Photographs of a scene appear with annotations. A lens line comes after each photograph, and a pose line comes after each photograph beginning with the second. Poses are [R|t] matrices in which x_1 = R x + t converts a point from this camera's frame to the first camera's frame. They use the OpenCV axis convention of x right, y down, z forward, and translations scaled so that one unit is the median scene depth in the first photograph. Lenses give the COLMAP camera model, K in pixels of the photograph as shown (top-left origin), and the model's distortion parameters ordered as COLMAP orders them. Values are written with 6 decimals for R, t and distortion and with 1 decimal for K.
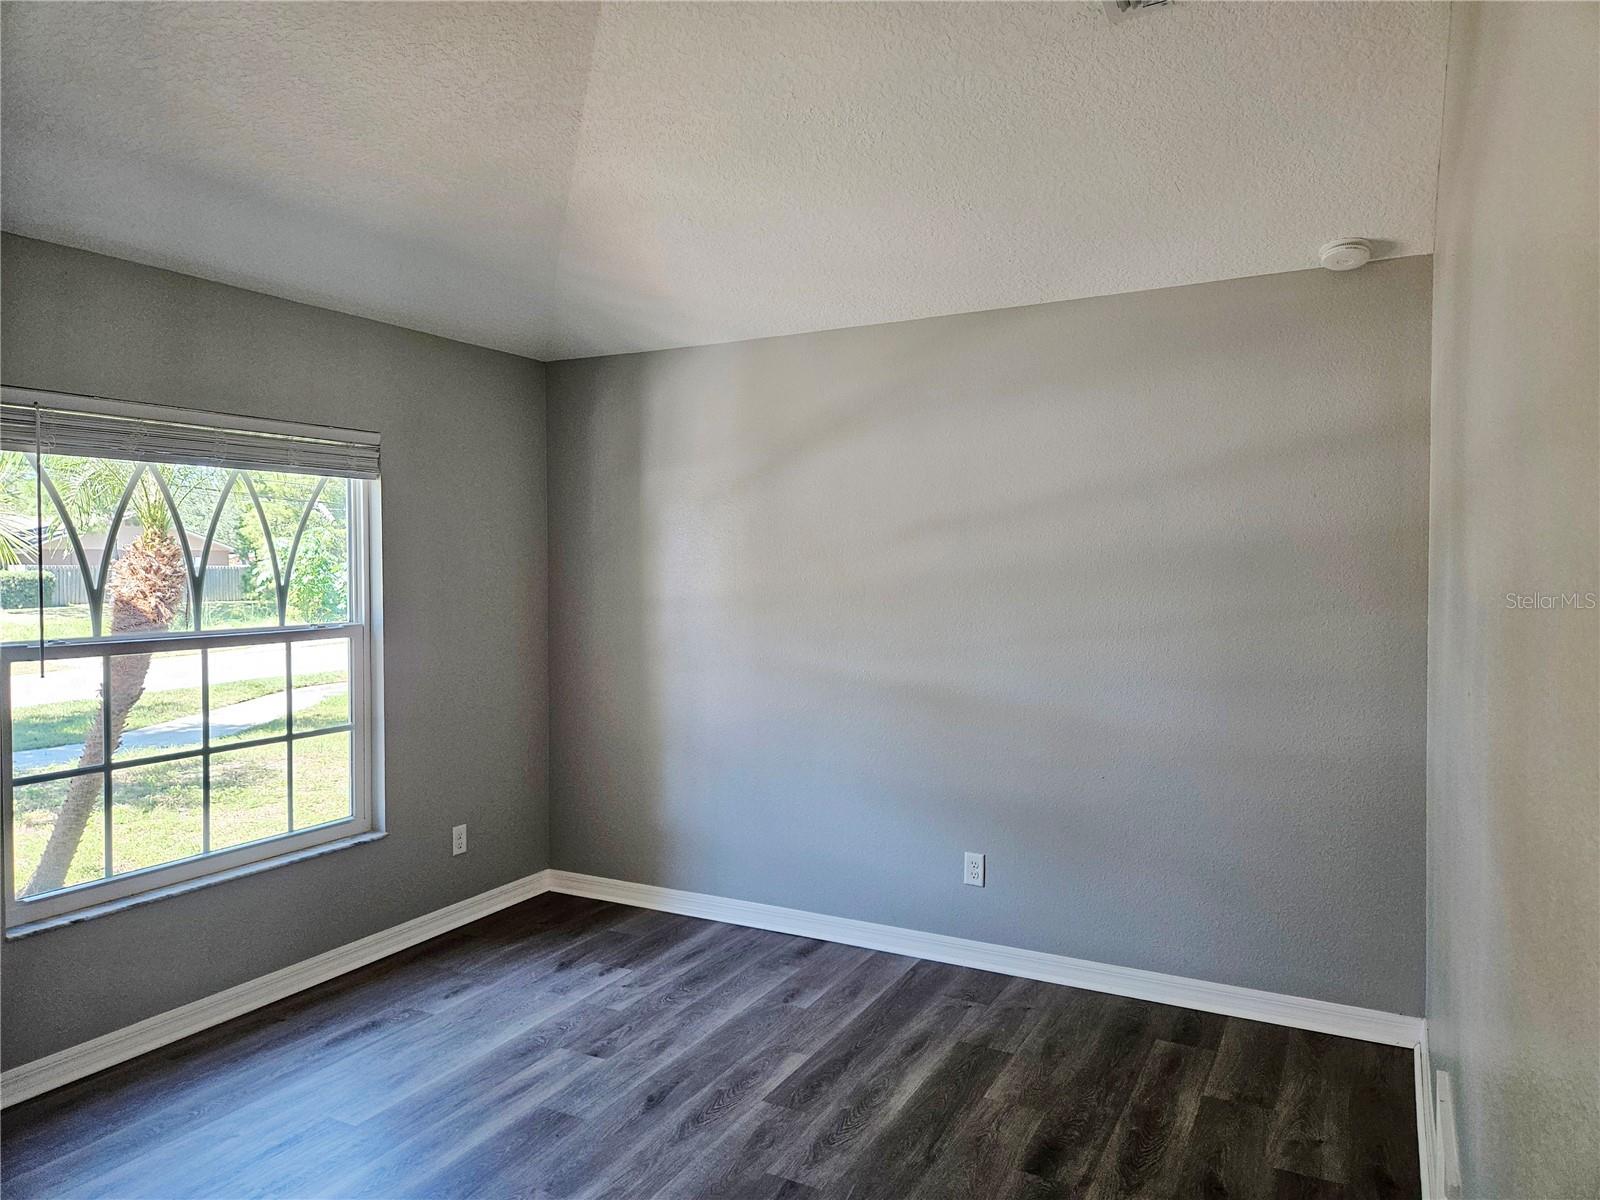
lens RADIAL K [[1069.6, 0, 799.1], [0, 1069.6, 592.2], [0, 0, 1]] dist [0.060955, -0.042739]
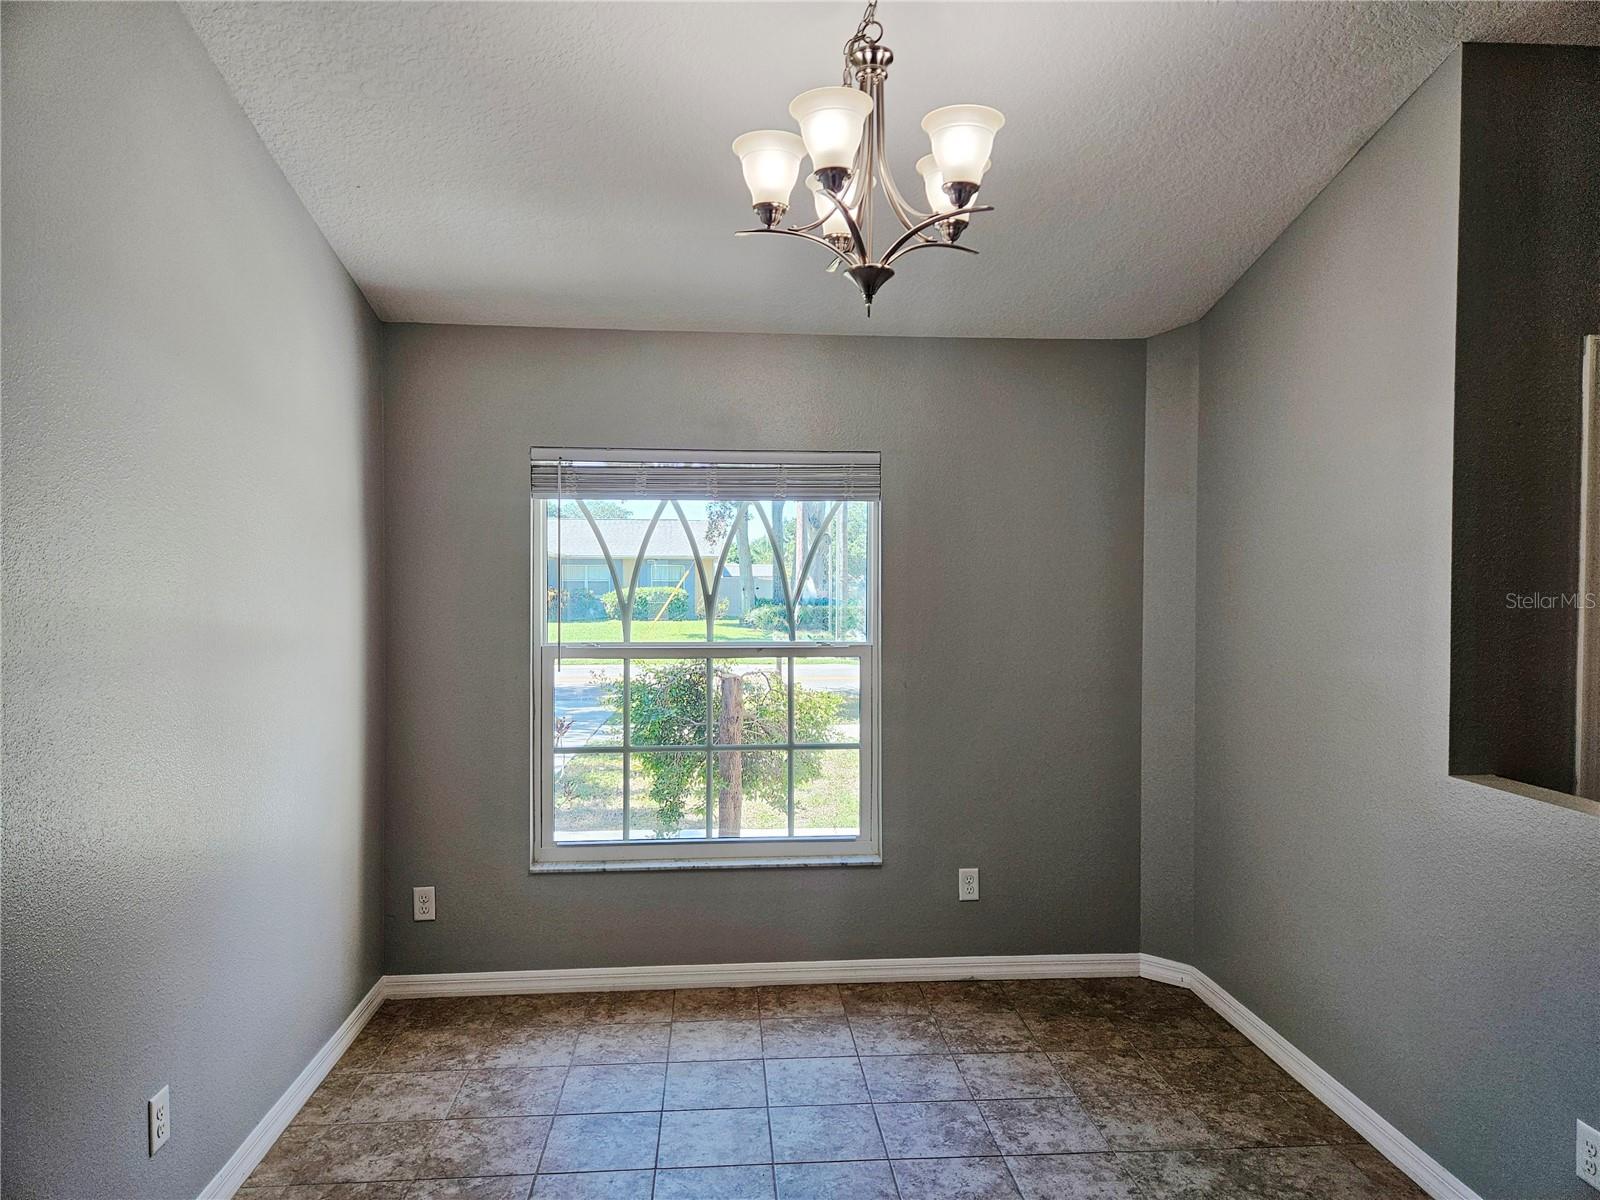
lens RADIAL K [[1069.6, 0, 804.1], [0, 1069.6, 608.9], [0, 0, 1]] dist [0.060955, -0.042739]
pose [[0.569422, 0.015816, -0.821893, 0.382175], [-0.025980, 0.999662, 0.001238, -0.002543], [0.821635, 0.020647, 0.569640, 0.386666]]
